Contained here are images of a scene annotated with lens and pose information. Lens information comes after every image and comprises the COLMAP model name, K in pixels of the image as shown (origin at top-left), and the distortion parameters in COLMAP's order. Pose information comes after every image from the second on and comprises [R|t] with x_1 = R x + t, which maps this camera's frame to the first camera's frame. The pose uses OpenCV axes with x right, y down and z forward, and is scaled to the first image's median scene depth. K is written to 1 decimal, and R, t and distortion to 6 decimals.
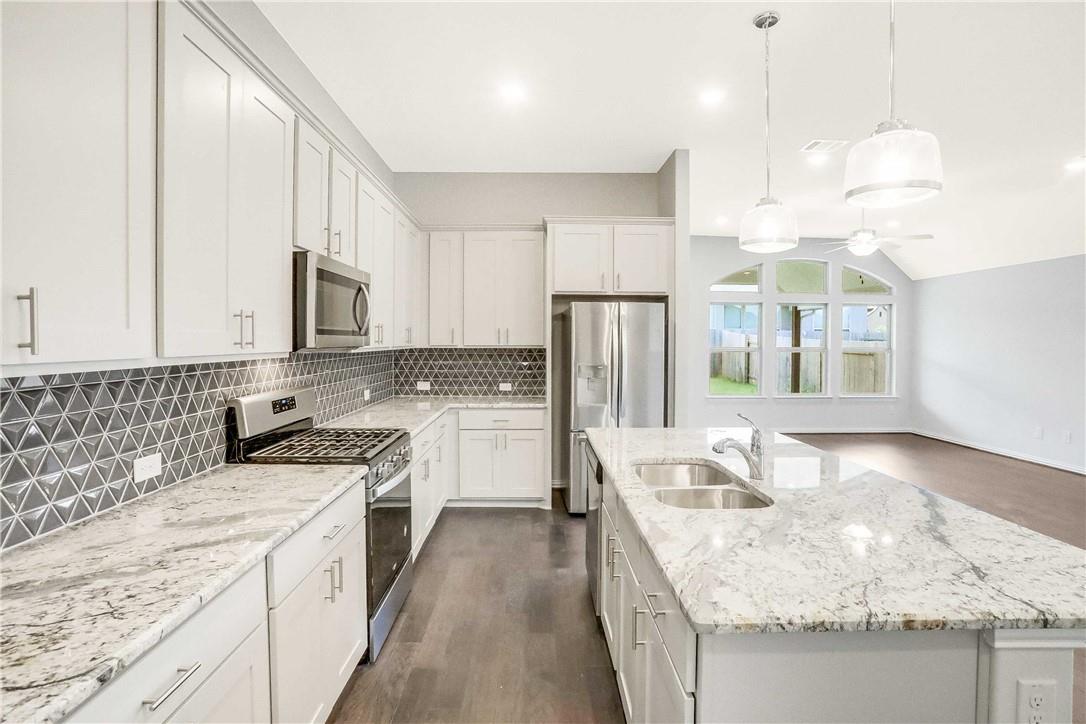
lens RADIAL K [[539.1, 0, 544.8], [0, 539.1, 348.3], [0, 0, 1]] dist [-0.078937, 0.038310]
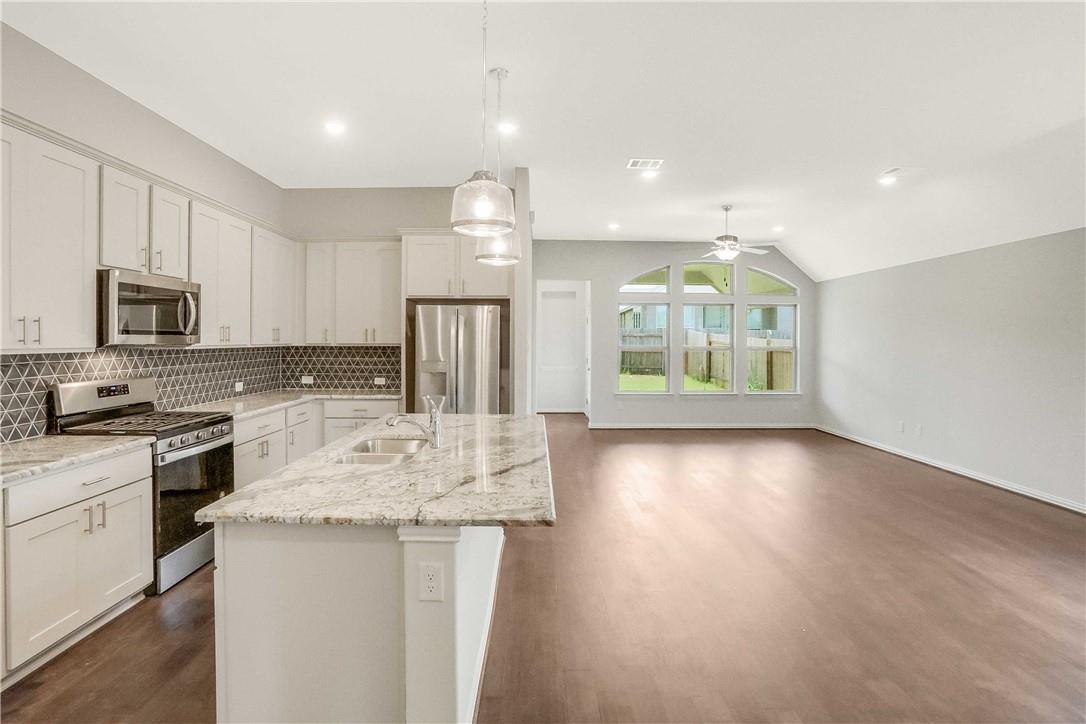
lens RADIAL K [[552.3, 0, 545.8], [0, 552.3, 348.8], [0, 0, 1]] dist [-0.070167, 0.031004]
pose [[0.999989, 0.001771, -0.004395, 0.316934], [-0.001760, 0.999995, 0.002697, 0.002155], [0.004400, -0.002689, 0.999987, -0.146965]]
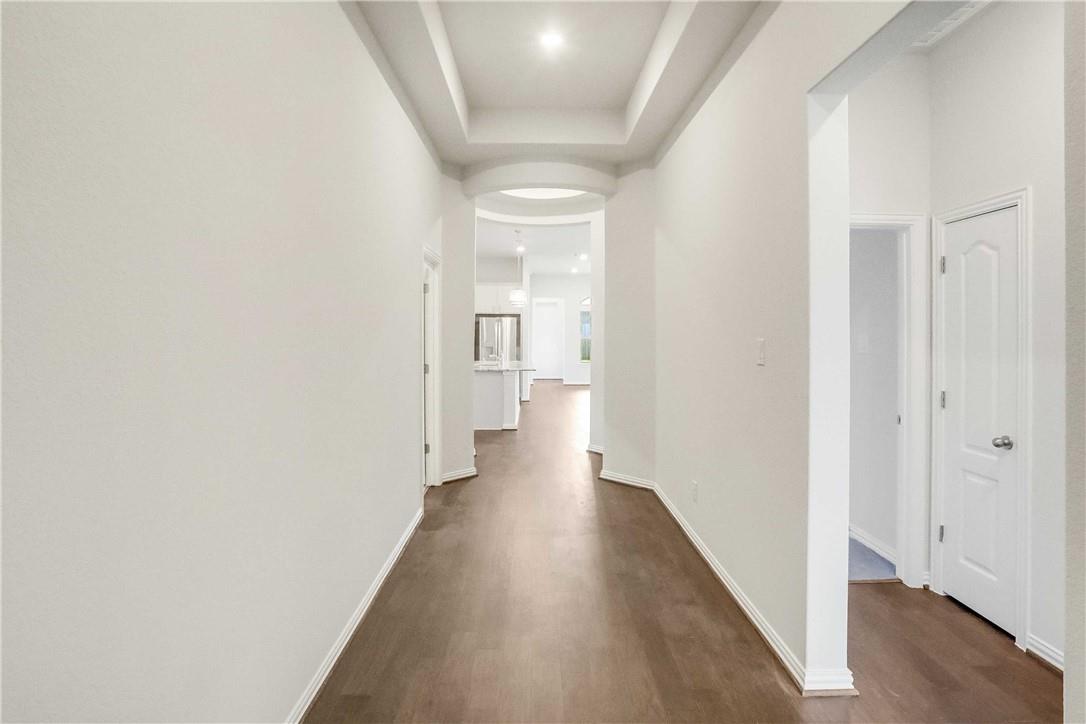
lens RADIAL K [[552.3, 0, 545.8], [0, 552.3, 348.8], [0, 0, 1]] dist [-0.070167, 0.031004]
pose [[0.999988, -0.004467, 0.001873, 0.351753], [0.004436, 0.999855, 0.016416, 0.022498], [-0.001946, -0.016407, 0.999863, -1.612176]]
